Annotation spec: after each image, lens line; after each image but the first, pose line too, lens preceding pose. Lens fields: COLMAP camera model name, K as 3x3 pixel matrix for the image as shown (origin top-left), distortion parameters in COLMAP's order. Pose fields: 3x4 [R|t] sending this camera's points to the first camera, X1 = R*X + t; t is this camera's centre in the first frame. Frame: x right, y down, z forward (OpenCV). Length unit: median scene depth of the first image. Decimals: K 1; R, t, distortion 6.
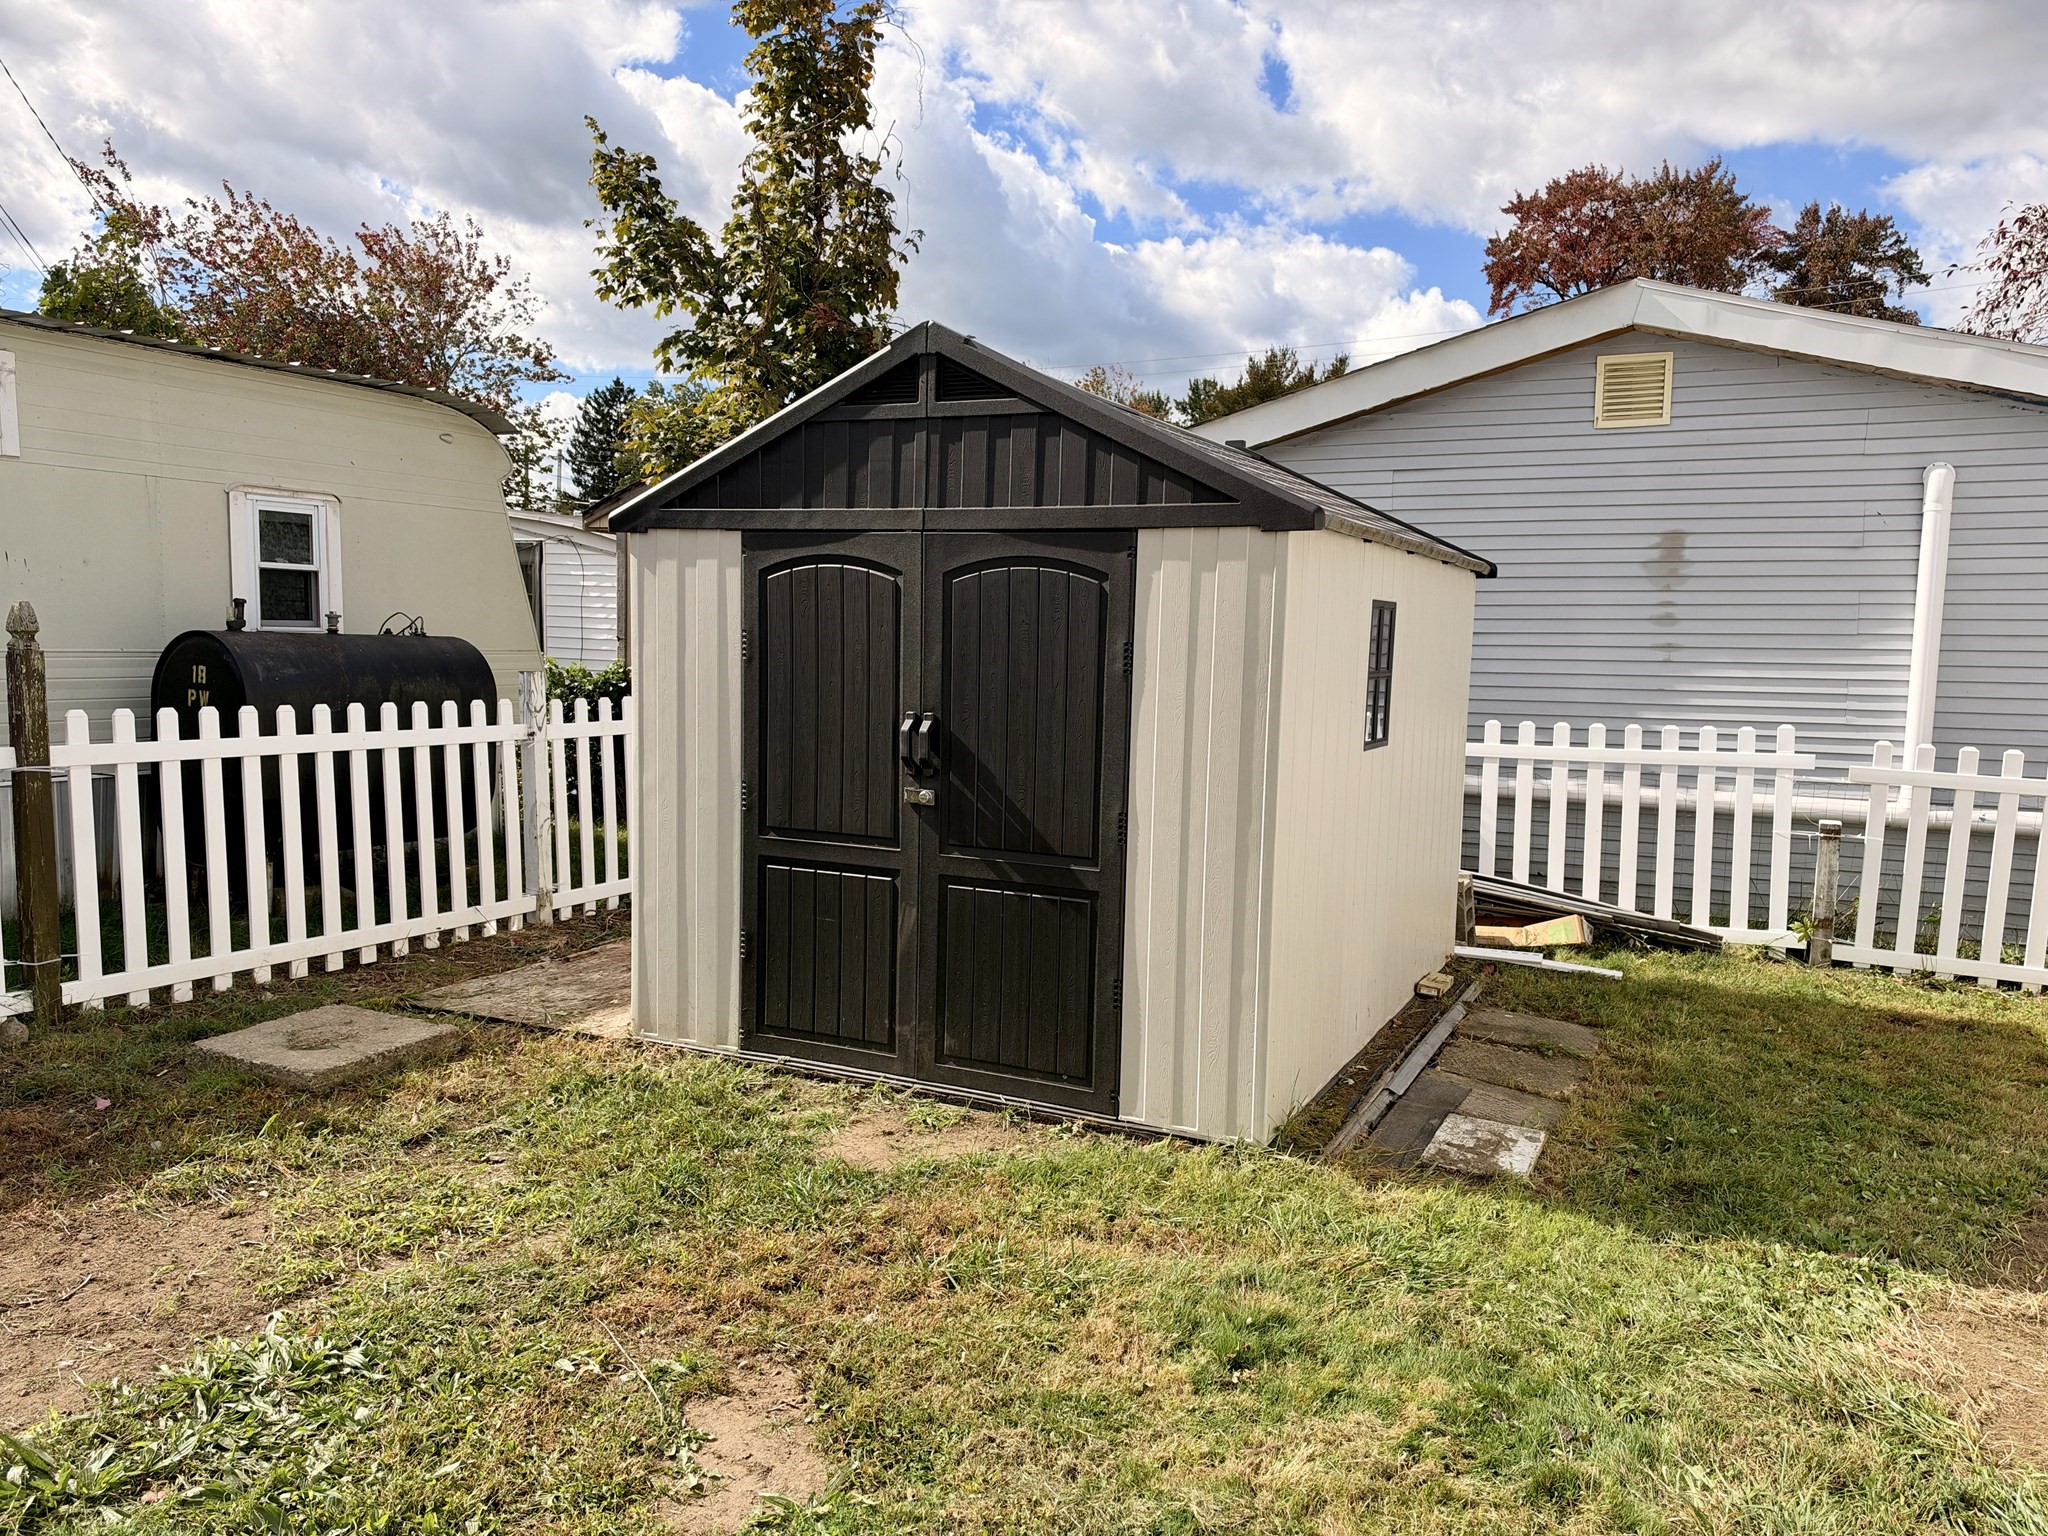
lens RADIAL K [[1489.7, 0, 1026.5], [0, 1489.7, 792.6], [0, 0, 1]] dist [0.003423, 0.000026]
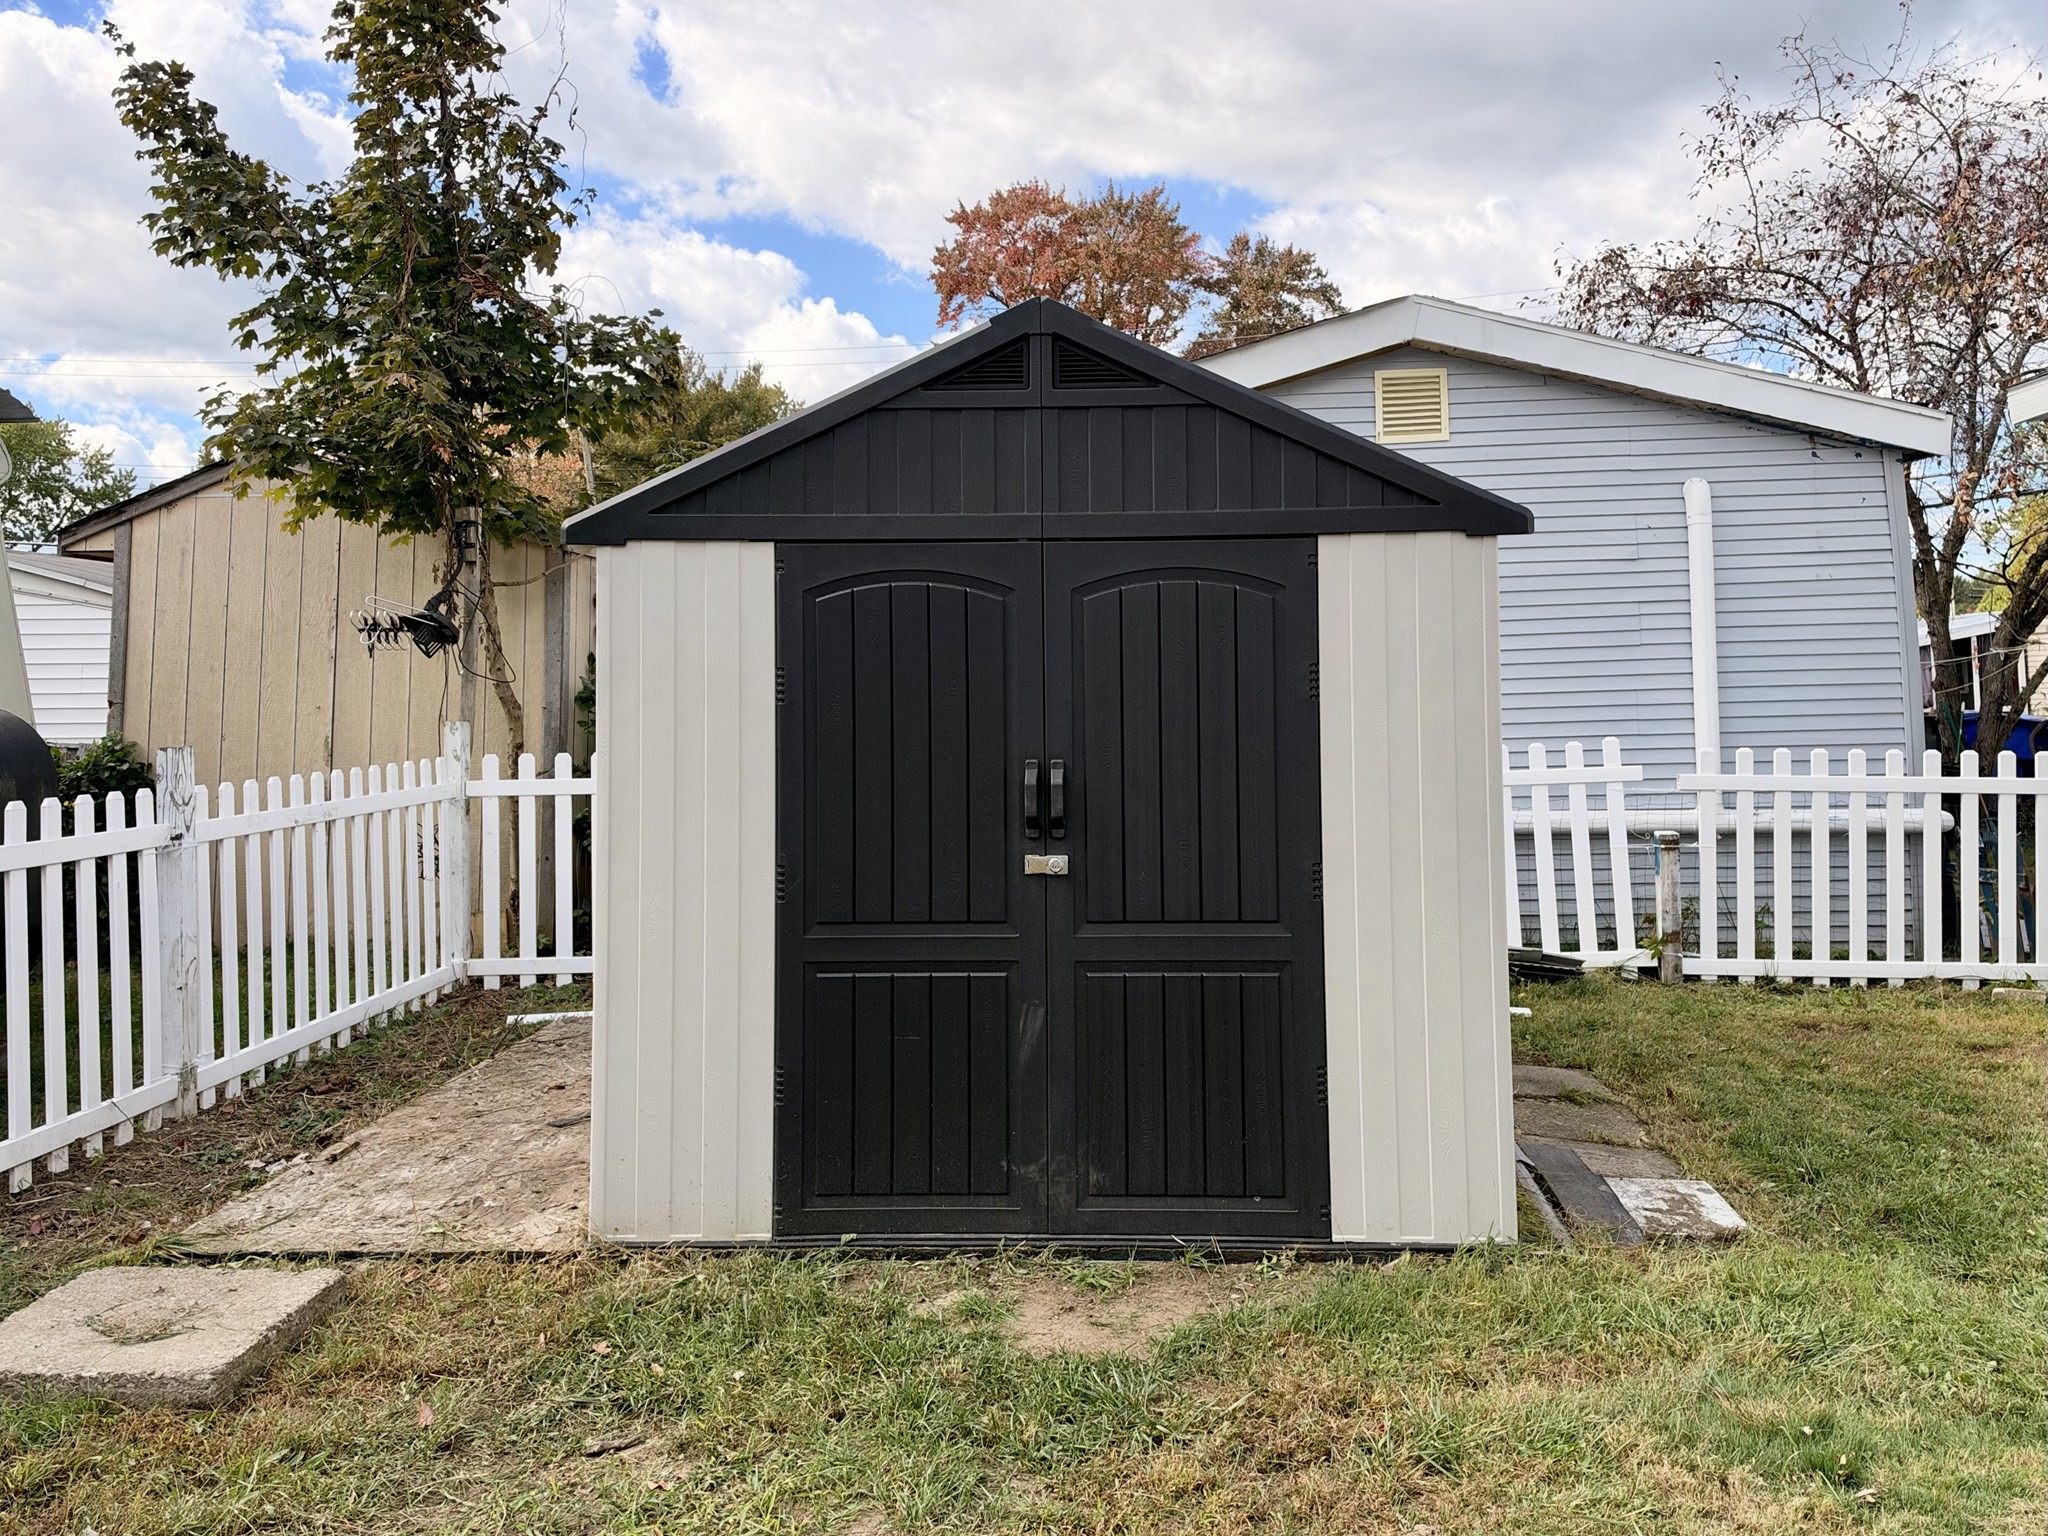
lens RADIAL K [[1755.8, 0, 1096.4], [0, 1755.8, 525.1], [0, 0, 1]] dist [-0.071843, 0.114340]
pose [[0.919810, -0.001523, 0.392362, -0.263692], [0.077009, 0.981243, -0.176723, -0.005318], [-0.384733, 0.192767, 0.902674, 0.065325]]
